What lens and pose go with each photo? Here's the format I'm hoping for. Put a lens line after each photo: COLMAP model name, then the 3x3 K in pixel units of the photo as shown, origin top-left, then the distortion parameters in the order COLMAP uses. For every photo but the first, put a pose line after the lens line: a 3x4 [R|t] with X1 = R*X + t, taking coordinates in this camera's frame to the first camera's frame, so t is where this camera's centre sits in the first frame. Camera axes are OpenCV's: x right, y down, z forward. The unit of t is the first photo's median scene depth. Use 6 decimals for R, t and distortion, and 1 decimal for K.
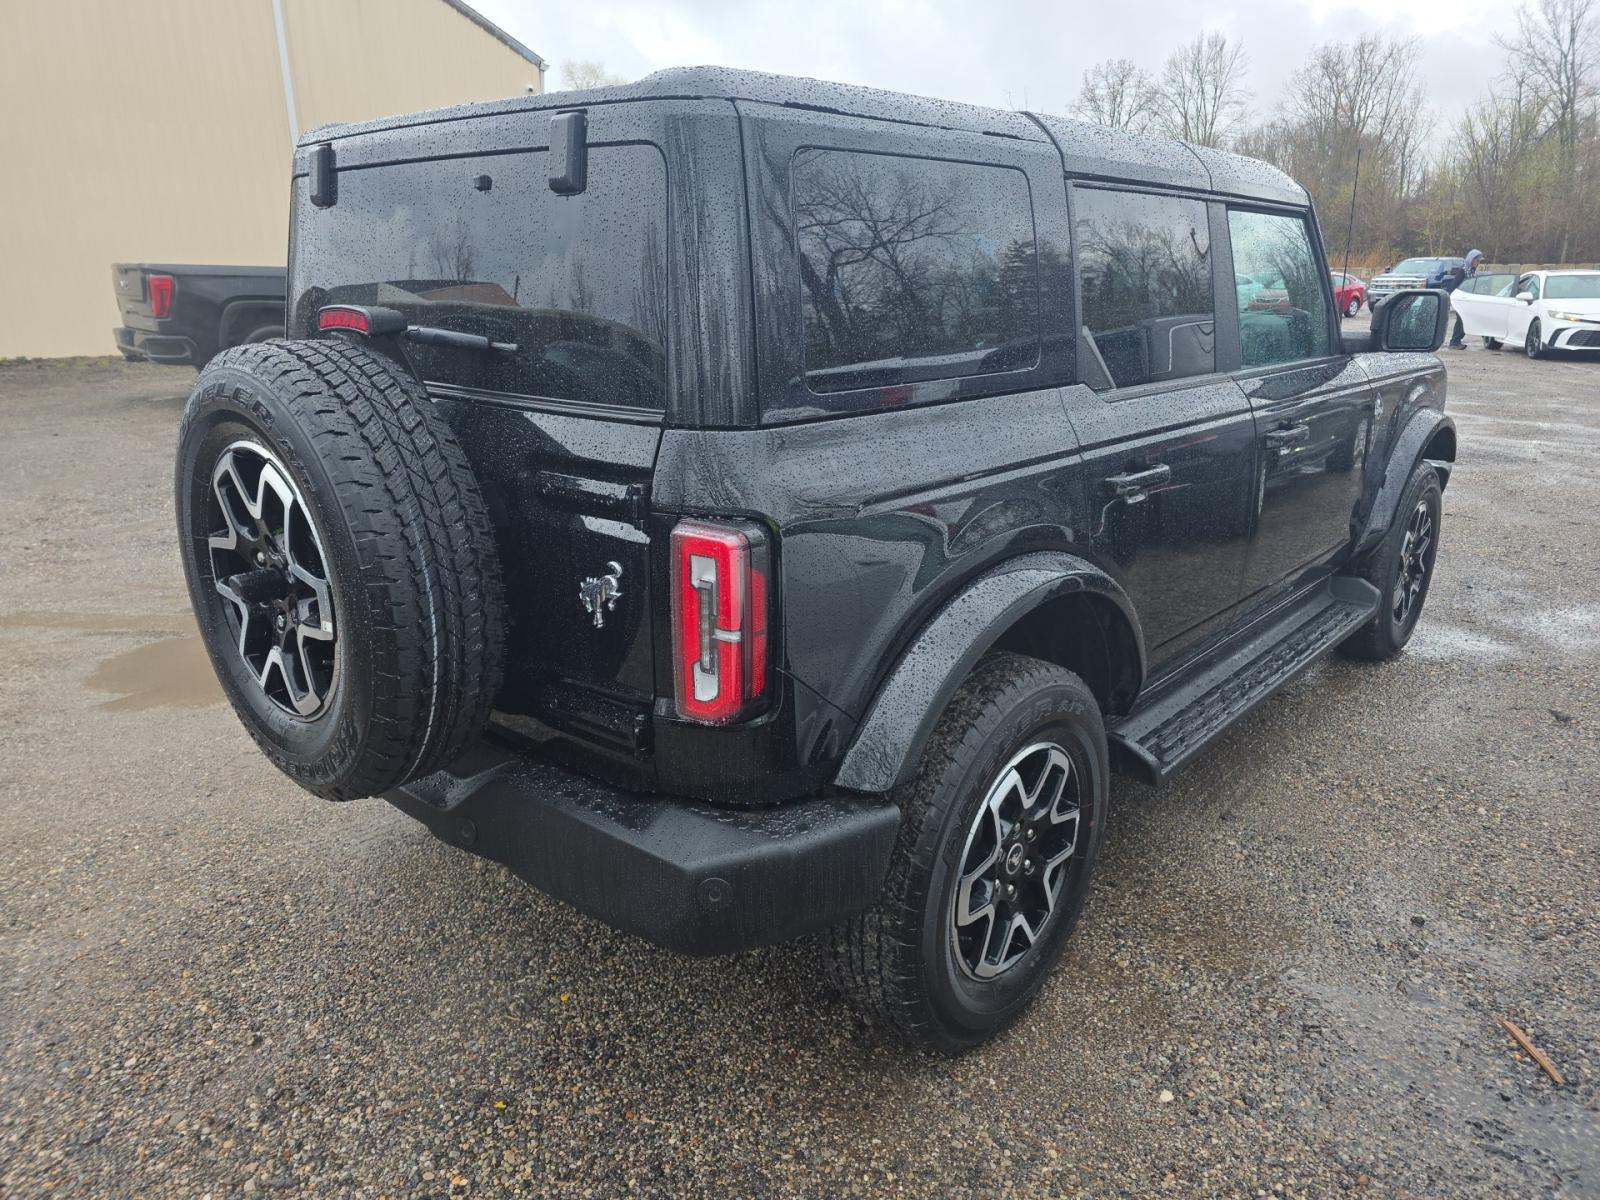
lens RADIAL K [[1108.0, 0, 818.0], [0, 1108.0, 595.9], [0, 0, 1]] dist [0.013127, -0.001054]
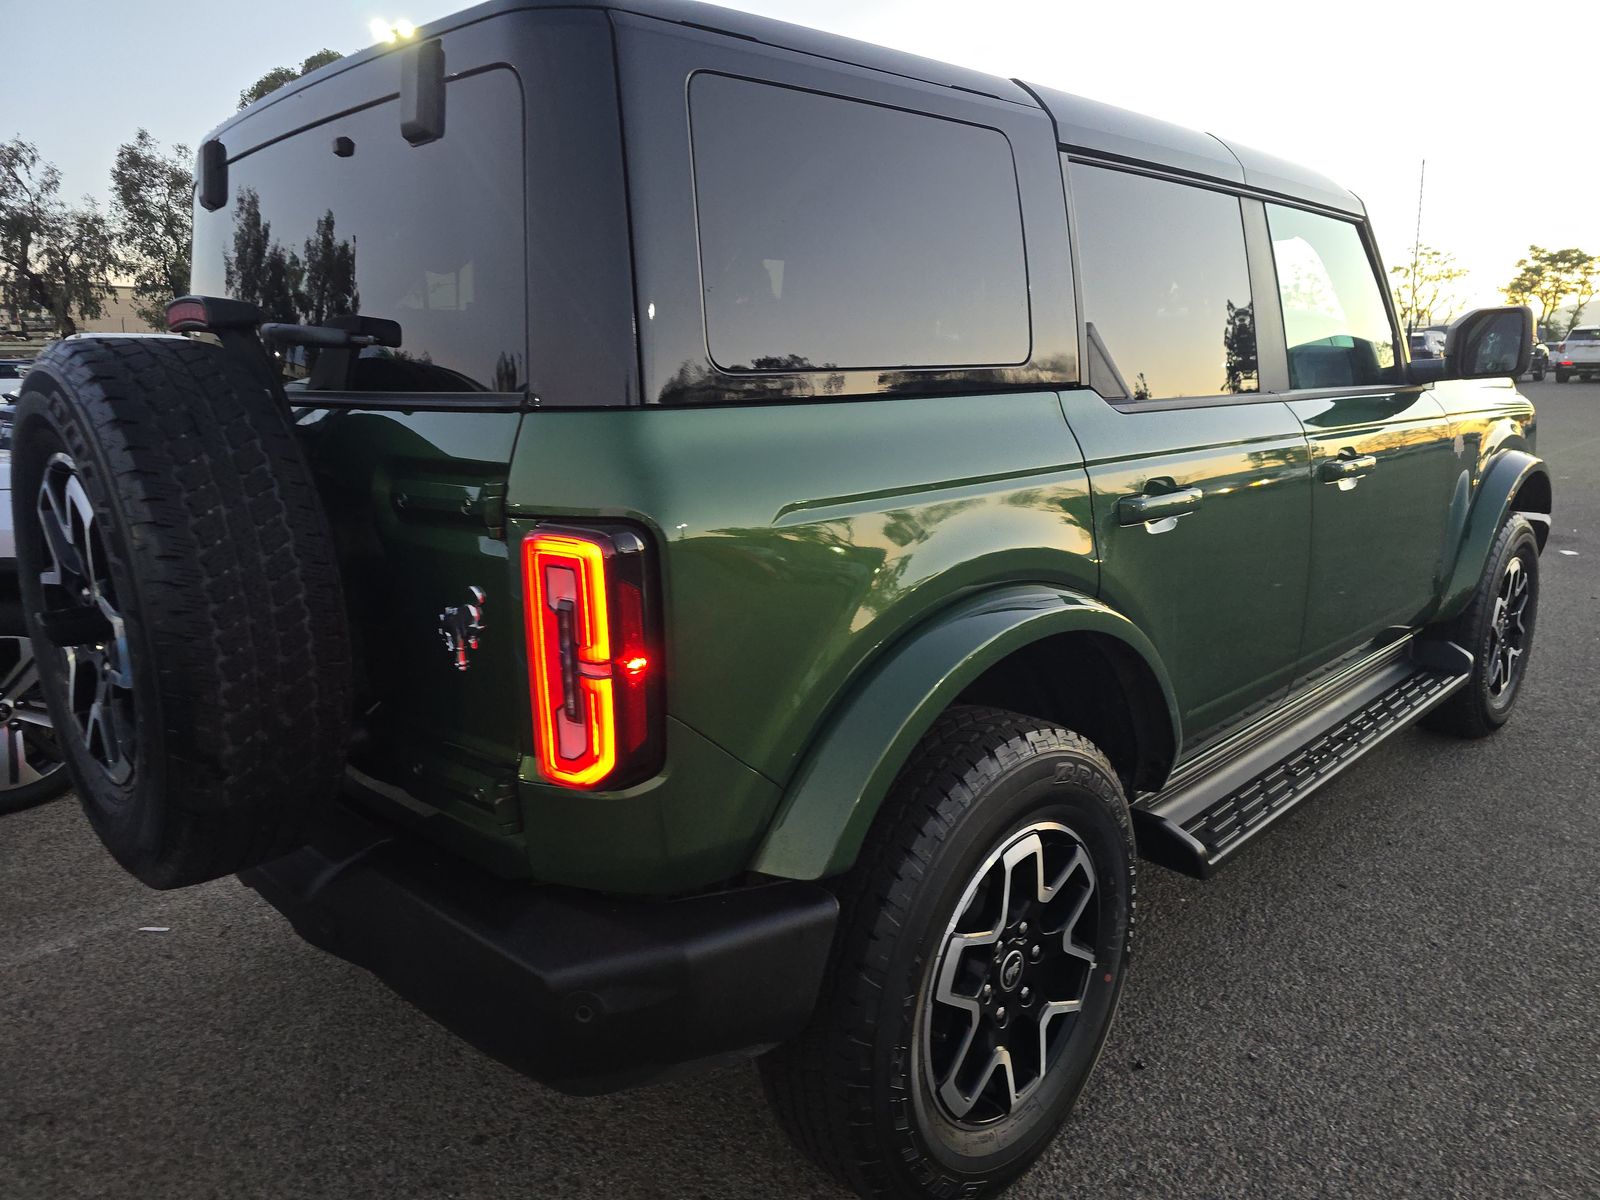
lens RADIAL K [[1108.0, 0, 818.0], [0, 1108.0, 595.9], [0, 0, 1]] dist [0.013127, -0.001054]
pose [[0.997875, -0.011442, -0.064141, 0.096925], [0.006047, 0.996474, -0.083682, 0.037925], [0.064872, 0.083116, 0.994426, 0.183478]]
